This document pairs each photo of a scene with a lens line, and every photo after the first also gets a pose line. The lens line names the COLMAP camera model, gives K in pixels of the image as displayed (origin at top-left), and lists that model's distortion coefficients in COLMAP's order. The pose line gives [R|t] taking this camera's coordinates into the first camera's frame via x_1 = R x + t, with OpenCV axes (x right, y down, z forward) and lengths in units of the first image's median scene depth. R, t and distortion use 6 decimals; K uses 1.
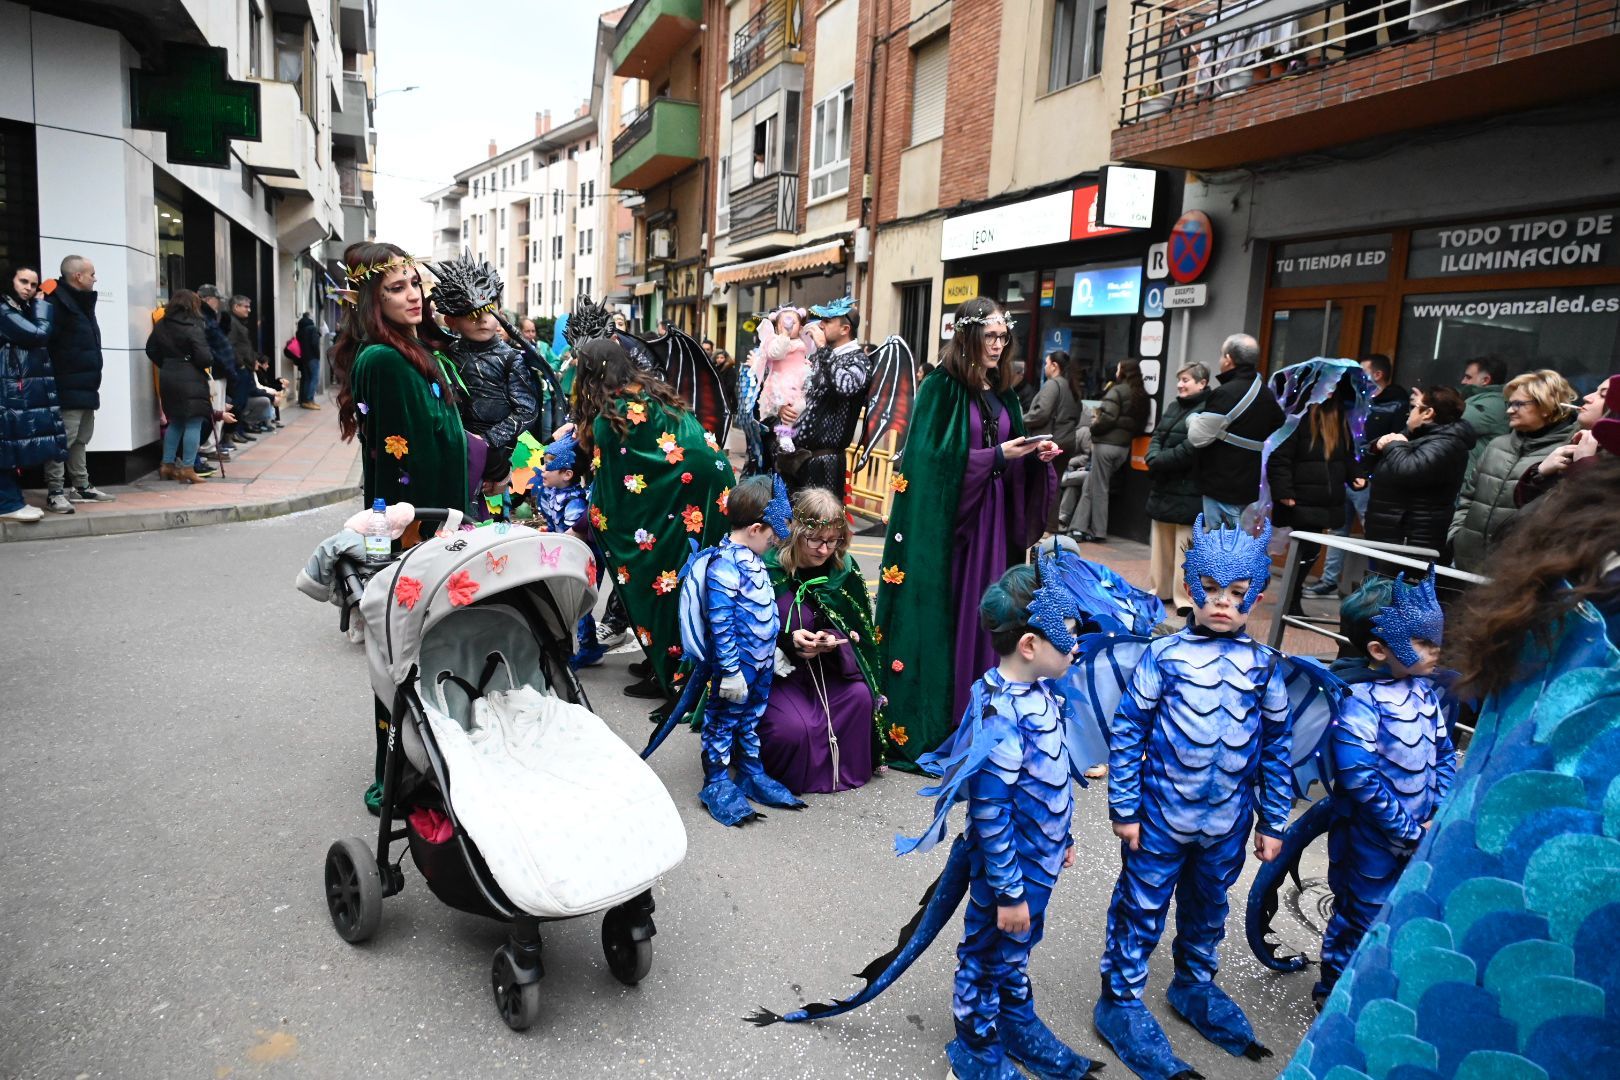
lens RADIAL K [[1162.6, 0, 809.1], [0, 1162.6, 538.3], [0, 0, 1]] dist [0.022630, -0.005281]
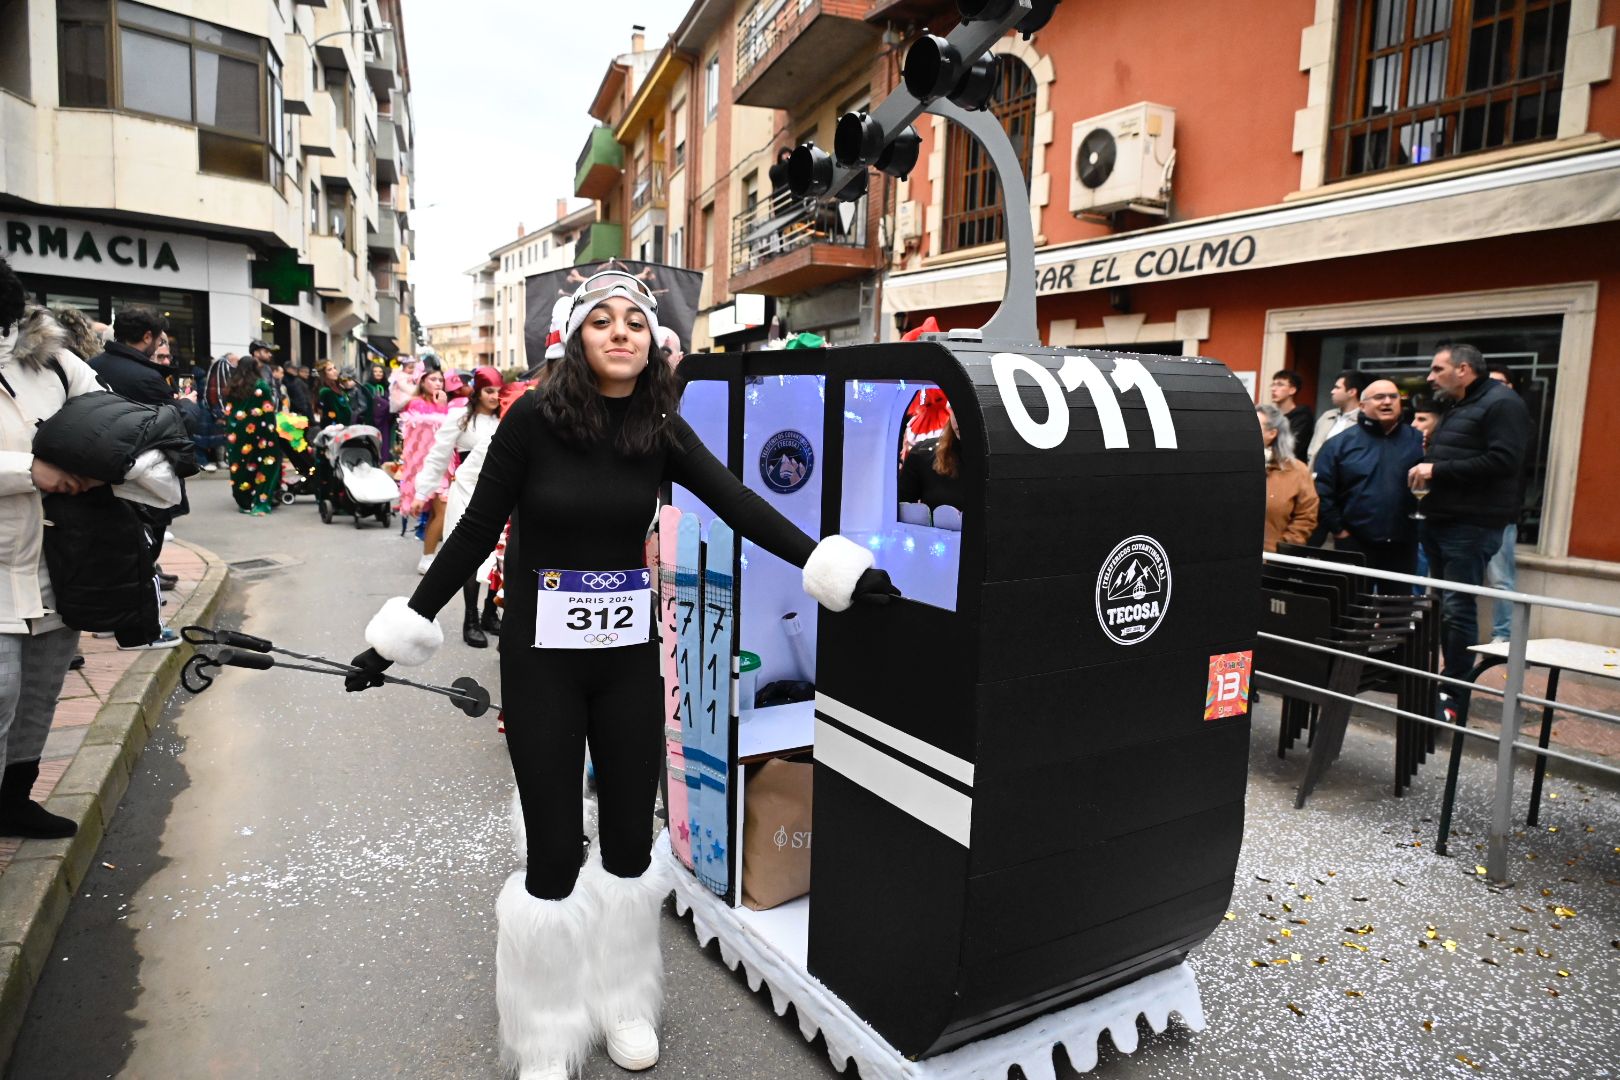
lens RADIAL K [[1099.8, 0, 818.8], [0, 1099.8, 542.0], [0, 0, 1]] dist [0.014895, -0.012907]
pose [[0.999643, -0.016770, -0.020804, 0.275958], [0.016159, 0.999442, -0.029216, 0.102752], [0.021282, 0.028870, 0.999357, -0.553529]]
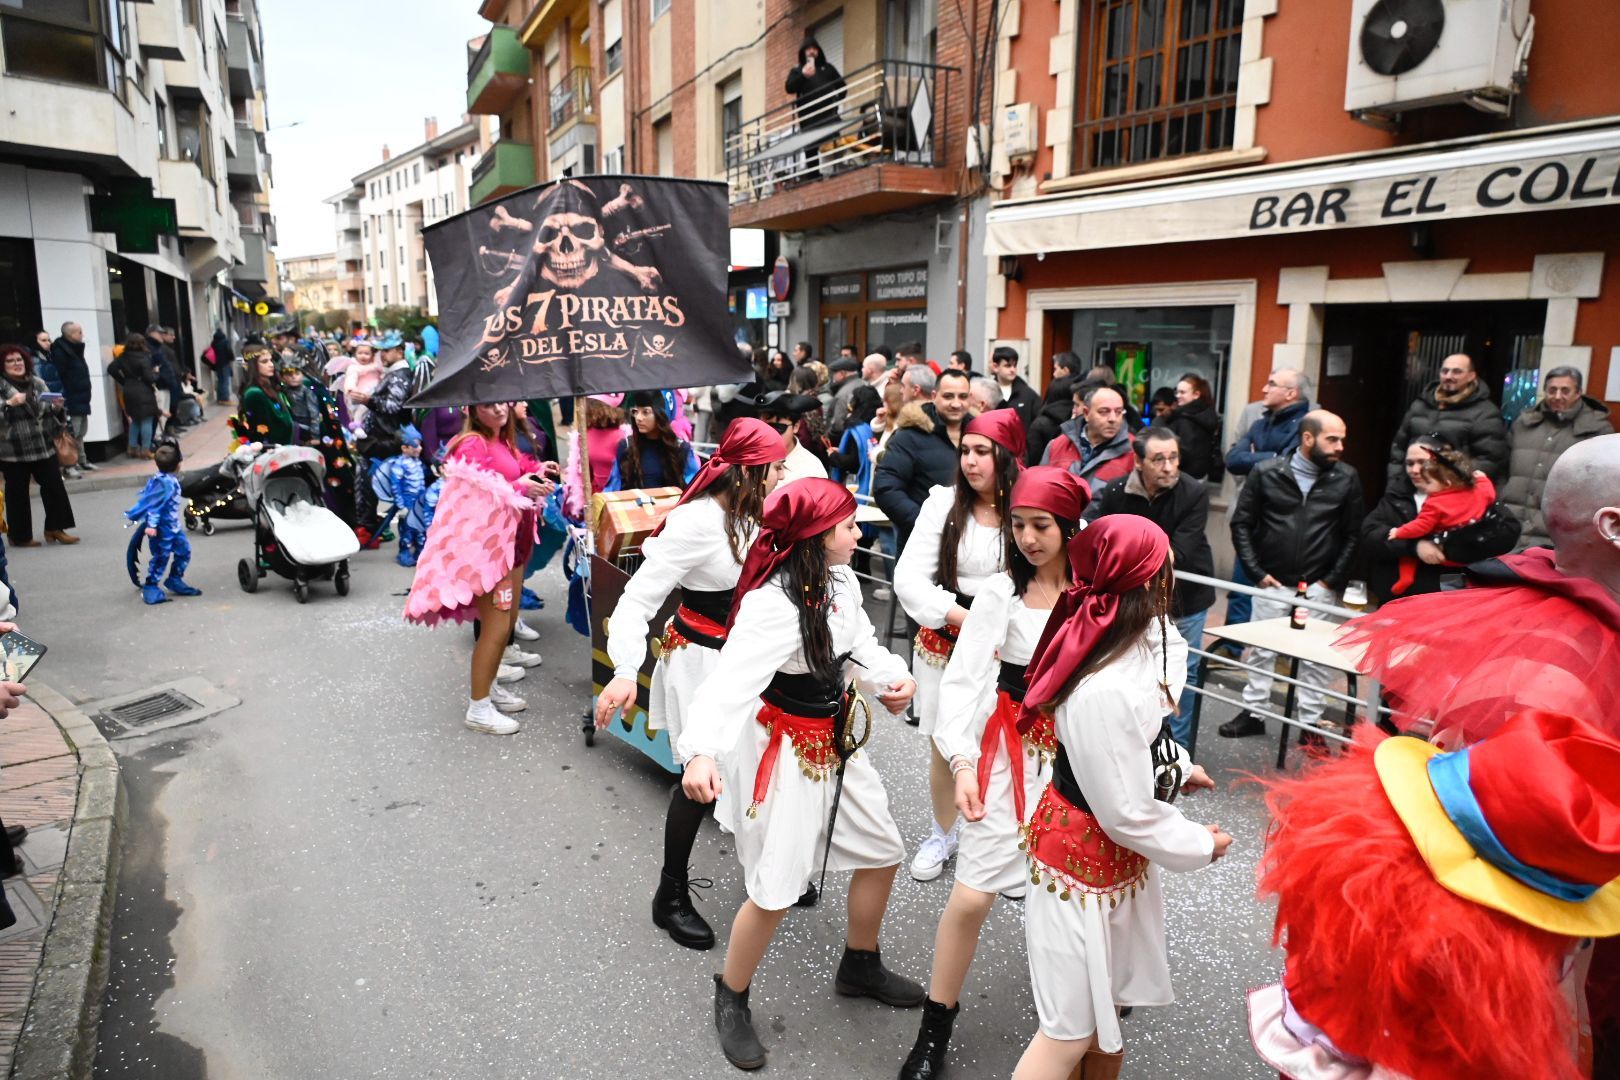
lens RADIAL K [[1099.8, 0, 818.2], [0, 1099.8, 539.5], [0, 0, 1]] dist [0.014895, -0.012907]
pose [[0.995152, -0.061277, 0.076929, 0.150624], [0.058434, 0.997542, 0.038683, 0.034811], [-0.079110, -0.034000, 0.996286, -0.340800]]
